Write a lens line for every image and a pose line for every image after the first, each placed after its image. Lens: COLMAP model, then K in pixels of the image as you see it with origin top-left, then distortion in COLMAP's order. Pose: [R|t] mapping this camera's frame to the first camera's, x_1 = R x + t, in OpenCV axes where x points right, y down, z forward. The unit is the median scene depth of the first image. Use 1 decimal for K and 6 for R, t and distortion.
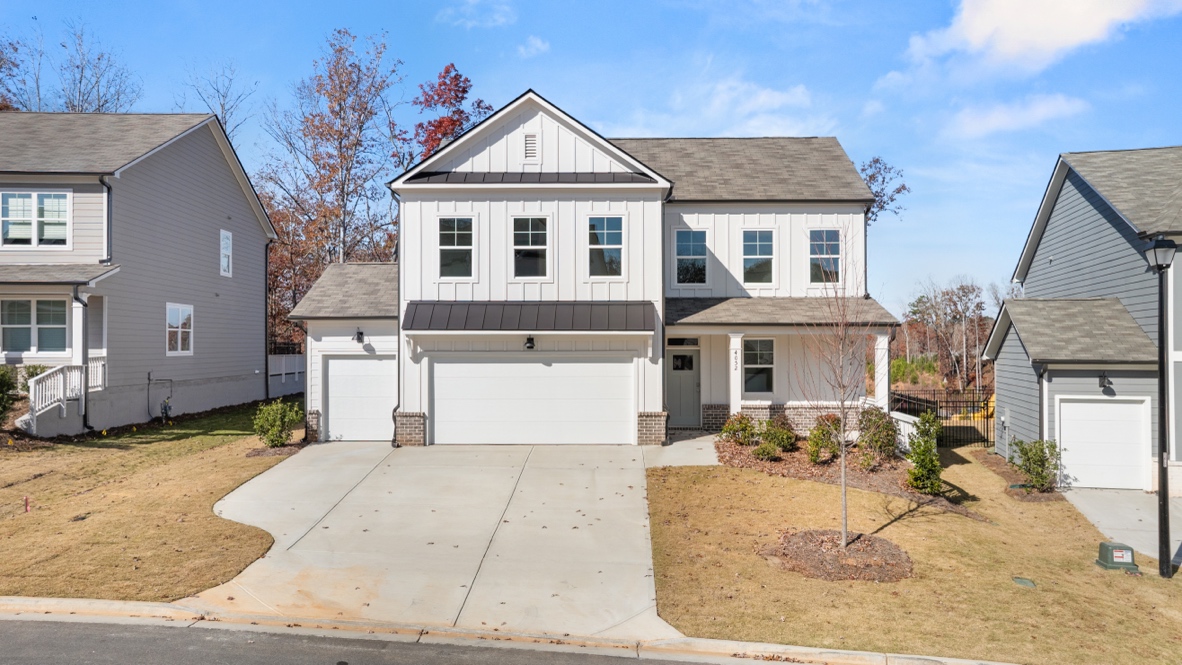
lens RADIAL K [[840.3, 0, 580.2], [0, 840.3, 339.0], [0, 0, 1]] dist [-0.037640, 0.023386]
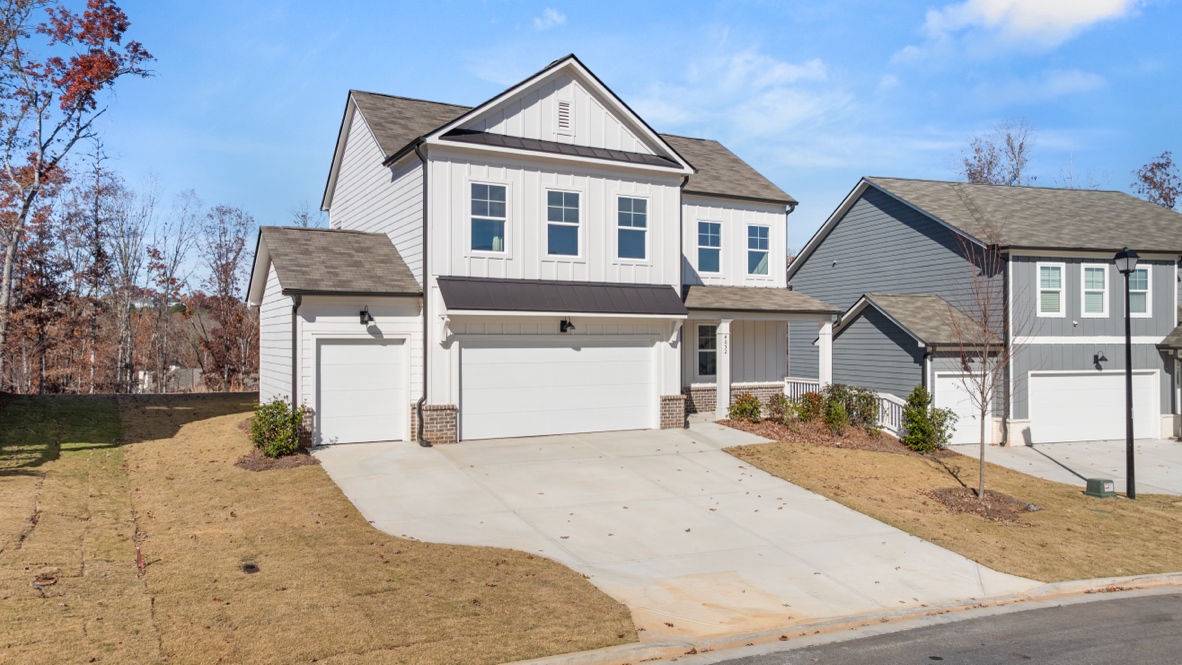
lens RADIAL K [[840.3, 0, 586.8], [0, 840.3, 331.9], [0, 0, 1]] dist [-0.037640, 0.023386]
pose [[0.865338, 0.005623, 0.501157, -0.504172], [-0.006148, 0.999981, -0.000604, 0.011683], [-0.501151, -0.002559, 0.865356, 0.178906]]
